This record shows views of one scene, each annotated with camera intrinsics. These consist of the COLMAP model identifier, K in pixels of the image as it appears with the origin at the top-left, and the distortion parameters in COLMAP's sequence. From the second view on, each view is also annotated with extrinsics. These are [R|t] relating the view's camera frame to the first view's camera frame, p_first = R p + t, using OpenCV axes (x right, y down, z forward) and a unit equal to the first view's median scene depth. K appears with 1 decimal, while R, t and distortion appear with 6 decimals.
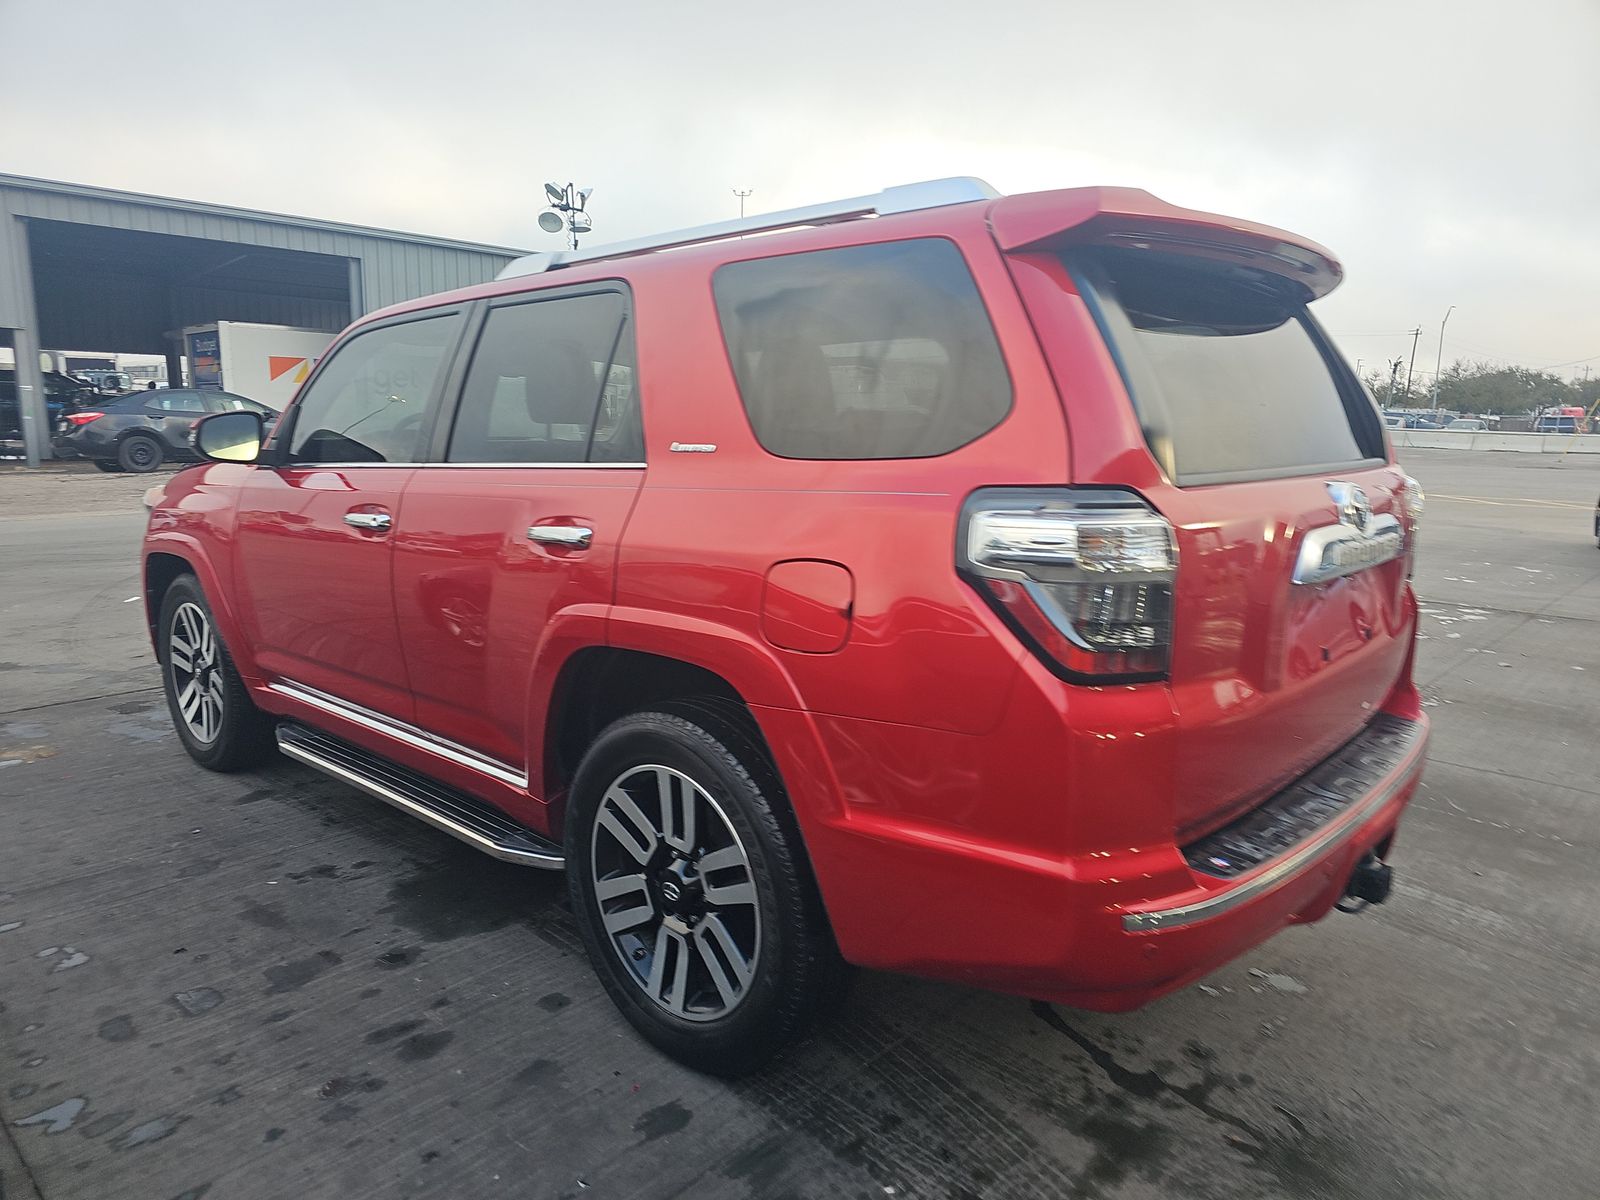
lens RADIAL K [[1065.3, 0, 806.8], [0, 1065.3, 604.7], [0, 0, 1]] dist [0.004212, 0.002742]
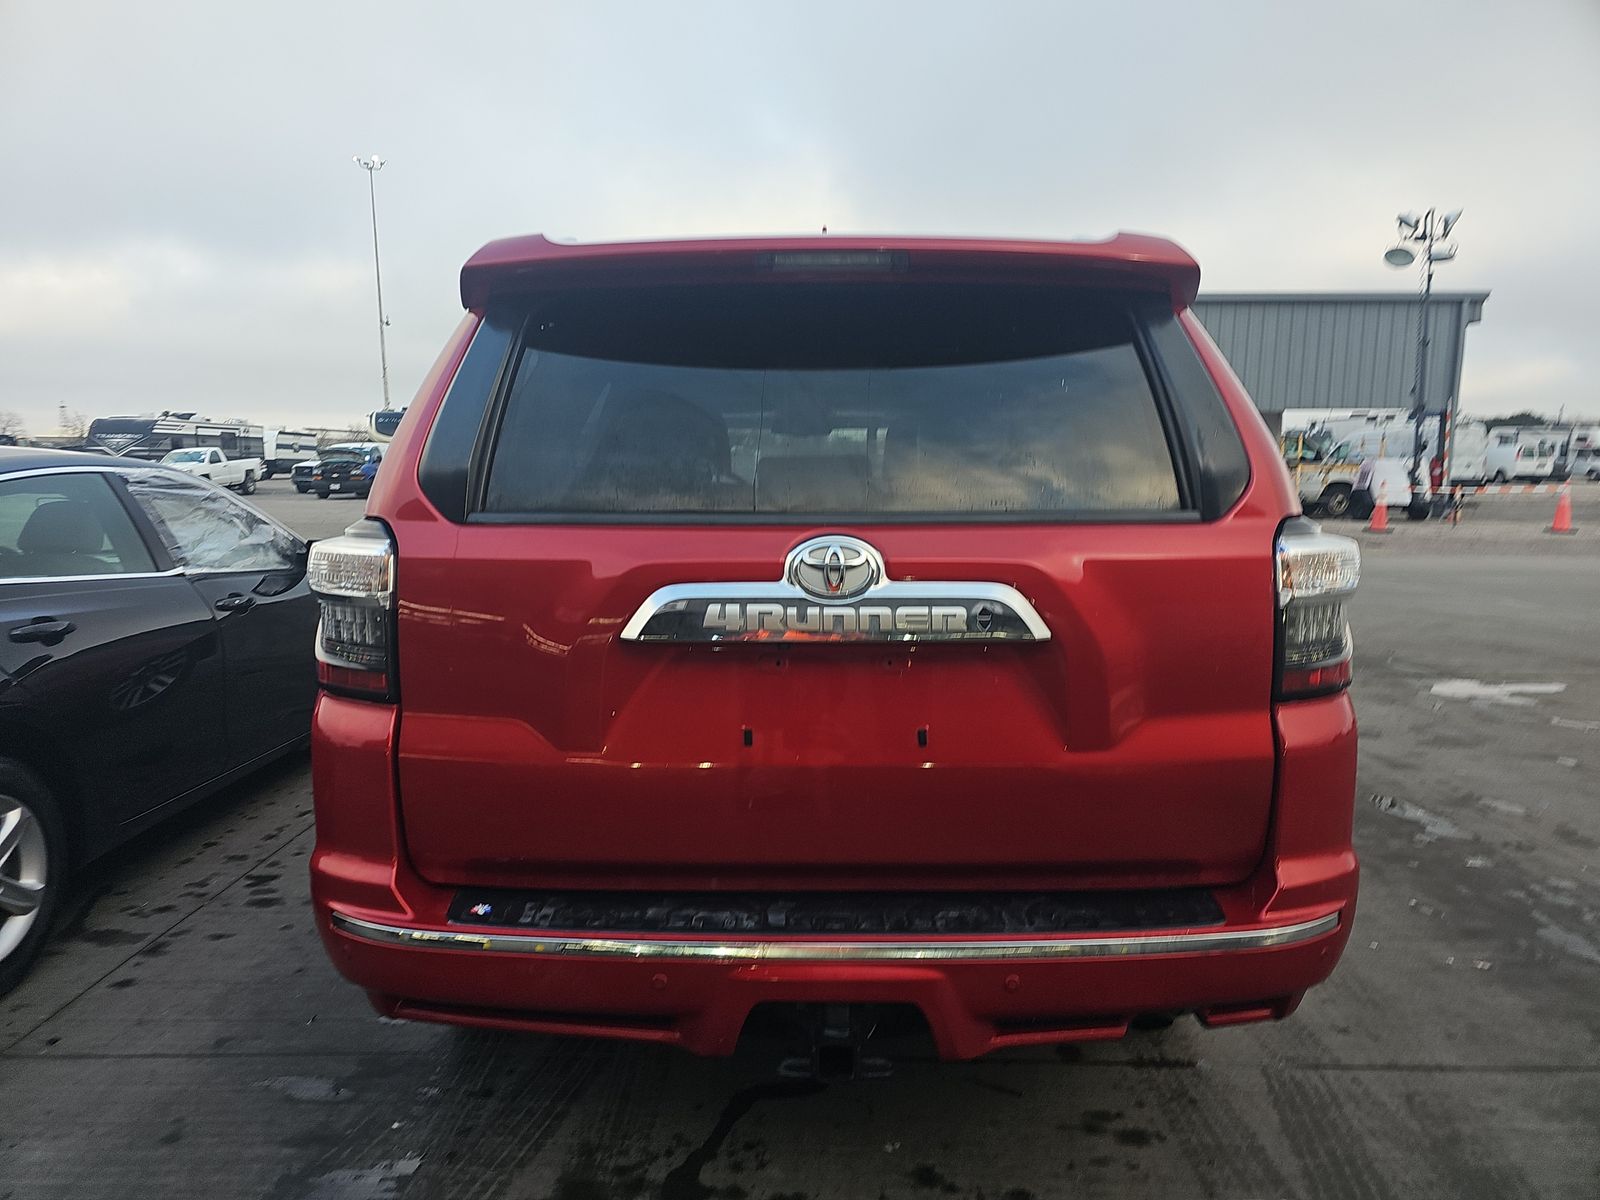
lens RADIAL K [[1065.3, 0, 806.8], [0, 1065.3, 604.7], [0, 0, 1]] dist [0.004212, 0.002742]
pose [[0.663429, 0.077819, -0.744181, 0.871323], [-0.117731, 0.993045, -0.001113, -0.046253], [0.738919, 0.088352, 0.667977, 0.369780]]
